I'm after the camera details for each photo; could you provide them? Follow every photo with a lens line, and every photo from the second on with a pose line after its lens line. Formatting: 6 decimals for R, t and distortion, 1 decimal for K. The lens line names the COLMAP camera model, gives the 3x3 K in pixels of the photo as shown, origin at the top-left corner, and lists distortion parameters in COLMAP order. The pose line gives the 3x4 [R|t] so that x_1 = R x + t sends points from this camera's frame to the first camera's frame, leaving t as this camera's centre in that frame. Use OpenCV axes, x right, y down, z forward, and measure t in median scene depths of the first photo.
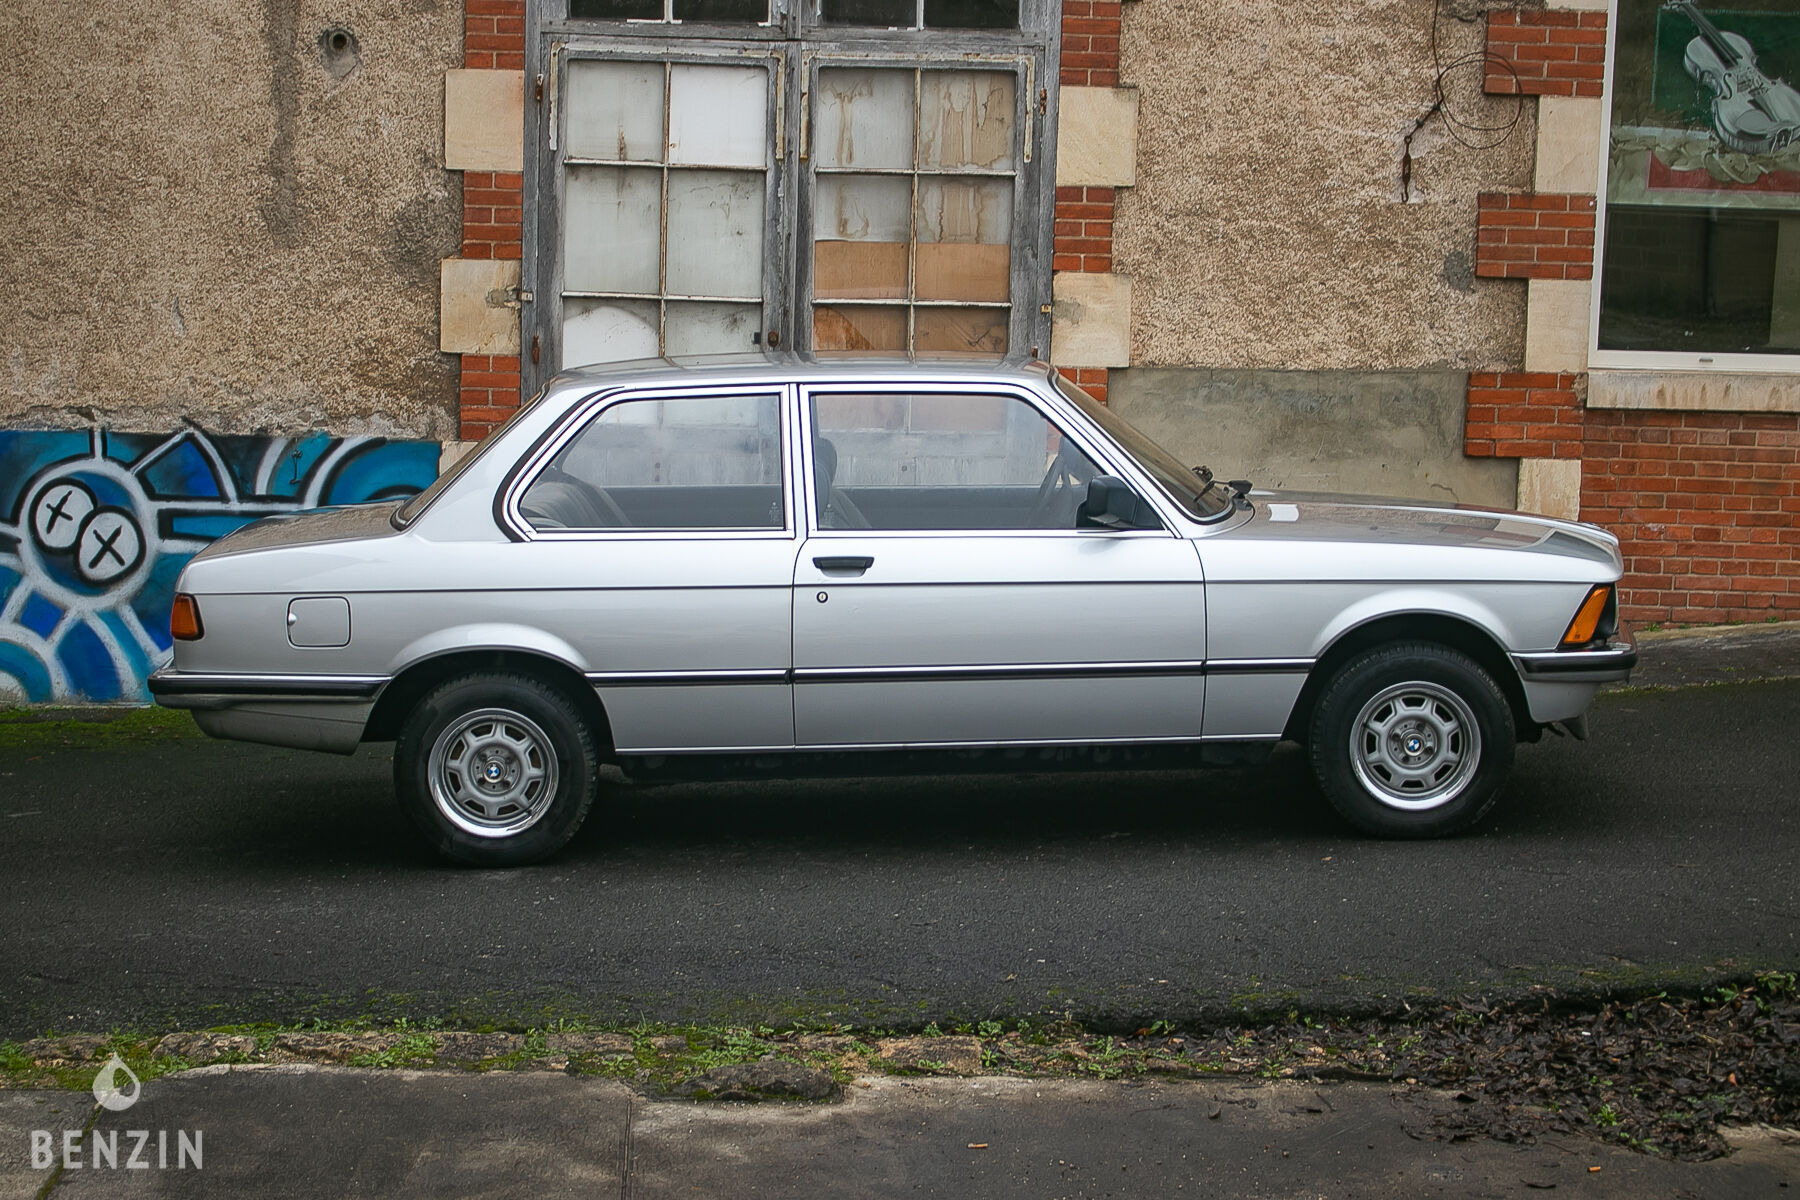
lens RADIAL K [[3216.5, 0, 900.0], [0, 3216.5, 600.0], [0, 0, 1]] dist [0.009687, 0.055630]
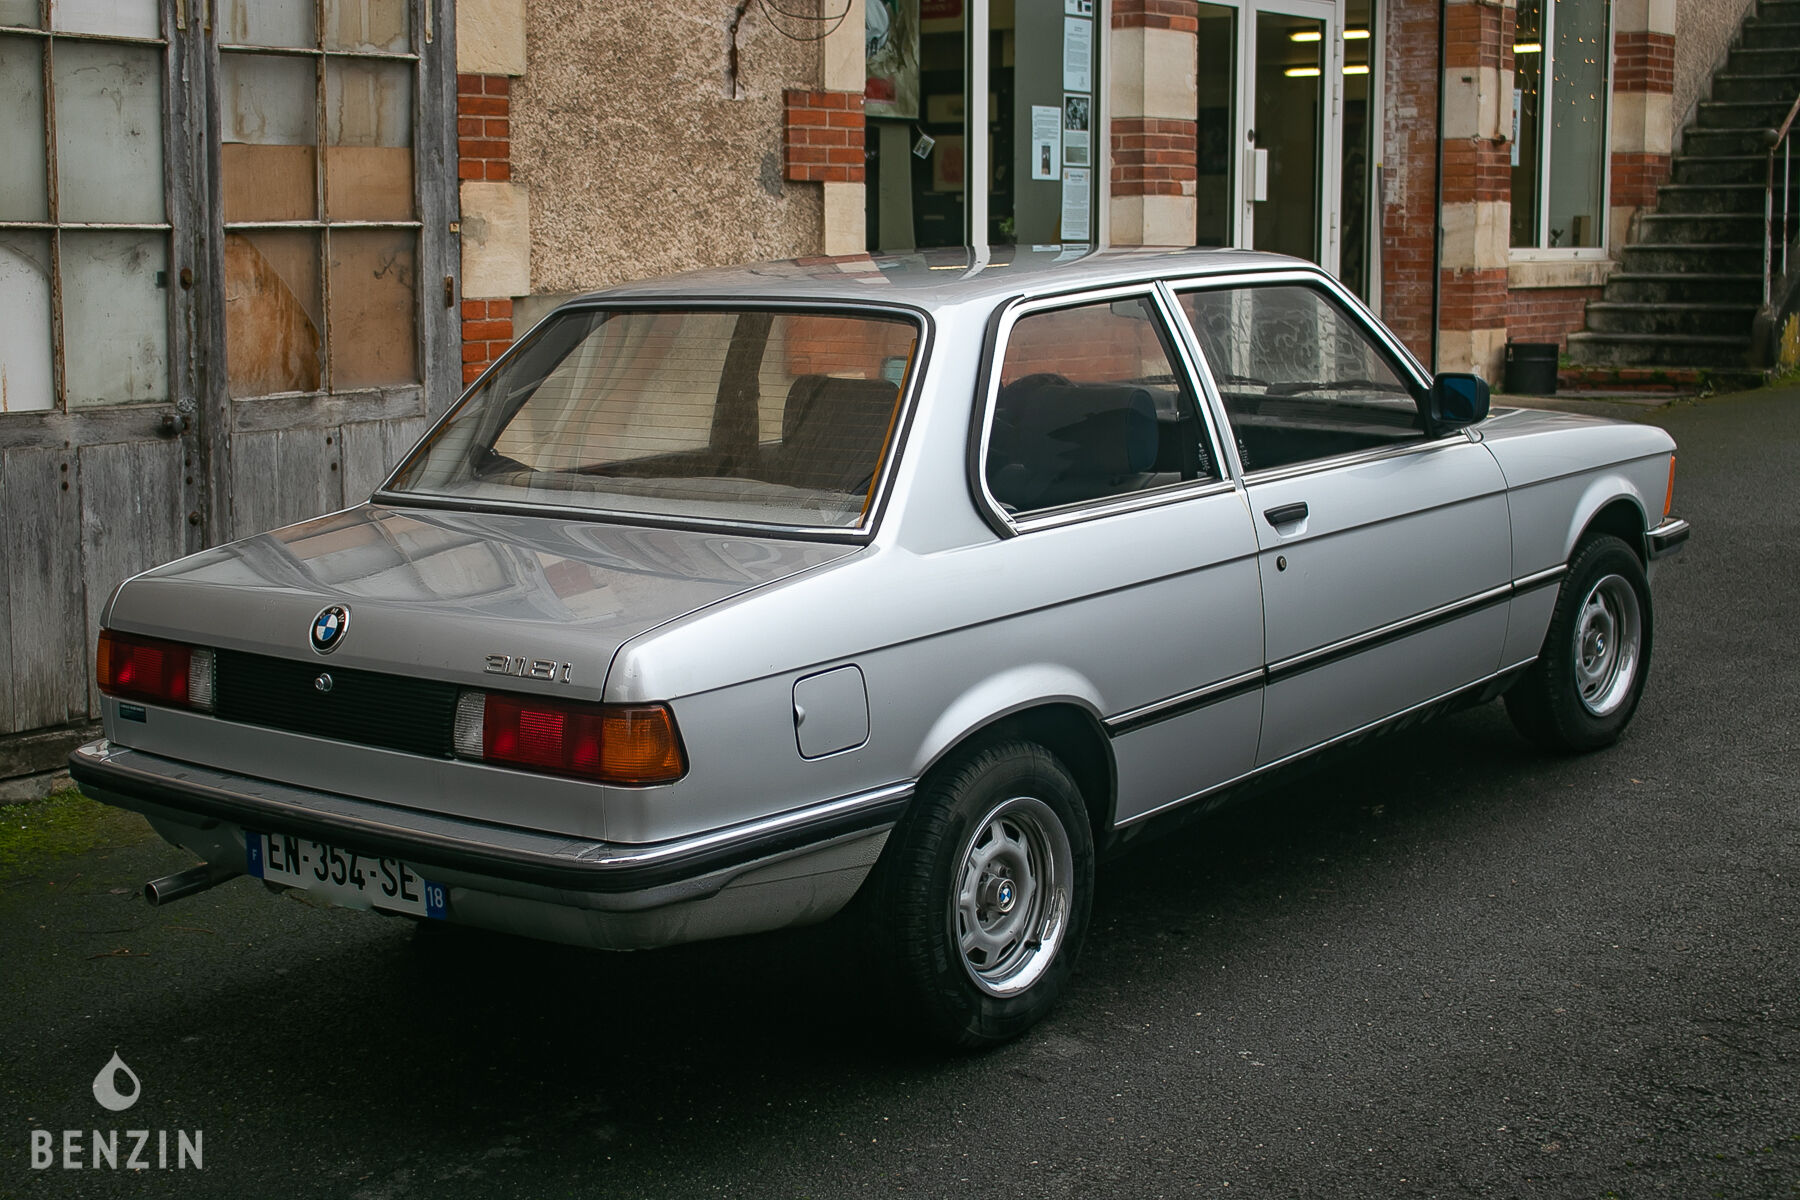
lens RADIAL K [[2617.4, 0, 900.0], [0, 2617.4, 600.0], [0, 0, 1]] dist [-0.004651, -0.037218]
pose [[0.648016, -0.136143, 0.749359, -0.386583], [0.117834, 0.989968, 0.077959, -0.036070], [-0.752456, 0.037782, 0.657558, 0.489004]]
